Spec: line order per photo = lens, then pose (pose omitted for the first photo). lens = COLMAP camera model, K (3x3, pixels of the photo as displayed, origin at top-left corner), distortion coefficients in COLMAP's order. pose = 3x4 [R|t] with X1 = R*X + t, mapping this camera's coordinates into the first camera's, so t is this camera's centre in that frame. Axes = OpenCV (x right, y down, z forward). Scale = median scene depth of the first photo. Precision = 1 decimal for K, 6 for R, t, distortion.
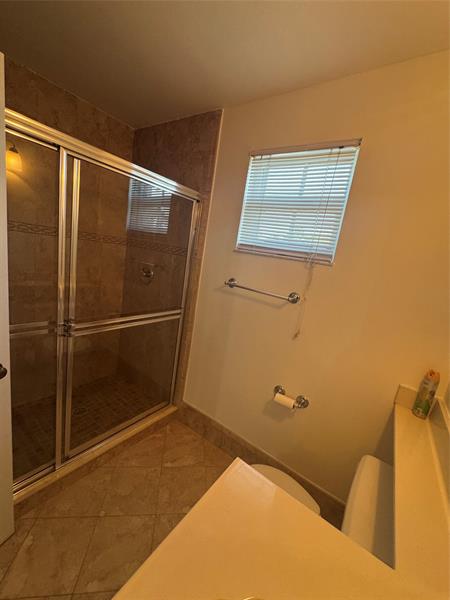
lens RADIAL K [[239.4, 0, 226.0], [0, 239.4, 299.2], [0, 0, 1]] dist [-0.006994, 0.001283]
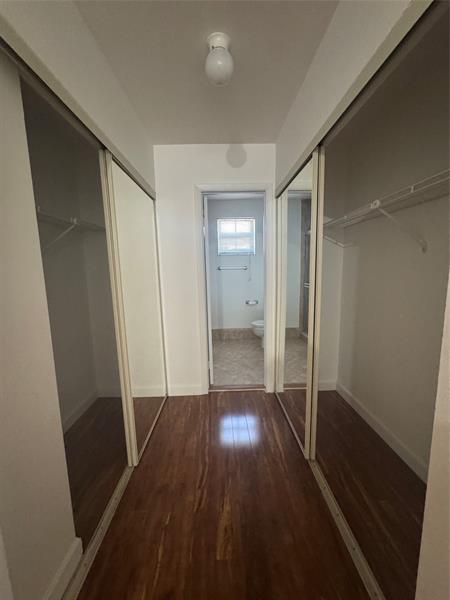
lens RADIAL K [[239.4, 0, 224.2], [0, 239.4, 301.7], [0, 0, 1]] dist [-0.006994, 0.001283]
pose [[0.792232, -0.247138, 0.557935, -1.544382], [0.255799, 0.964606, 0.064056, 0.126604], [-0.554018, 0.091972, 0.827409, -1.154260]]
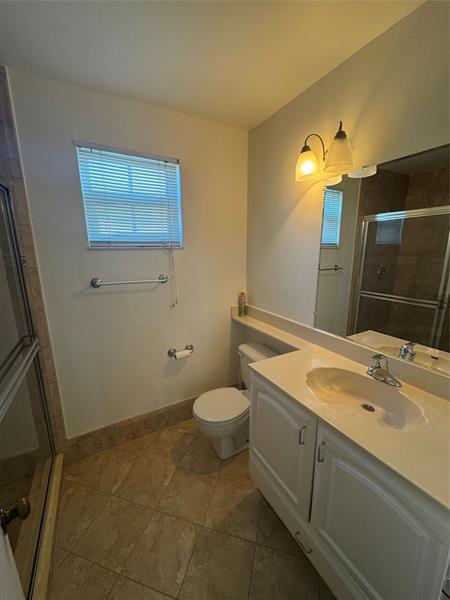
lens RADIAL K [[239.4, 0, 226.0], [0, 239.4, 298.8], [0, 0, 1]] dist [-0.006994, 0.001283]
pose [[0.416663, -0.333323, 0.845747, -0.638474], [0.244569, 0.937153, 0.248859, -0.130200], [-0.875544, 0.103153, 0.471997, 0.114157]]
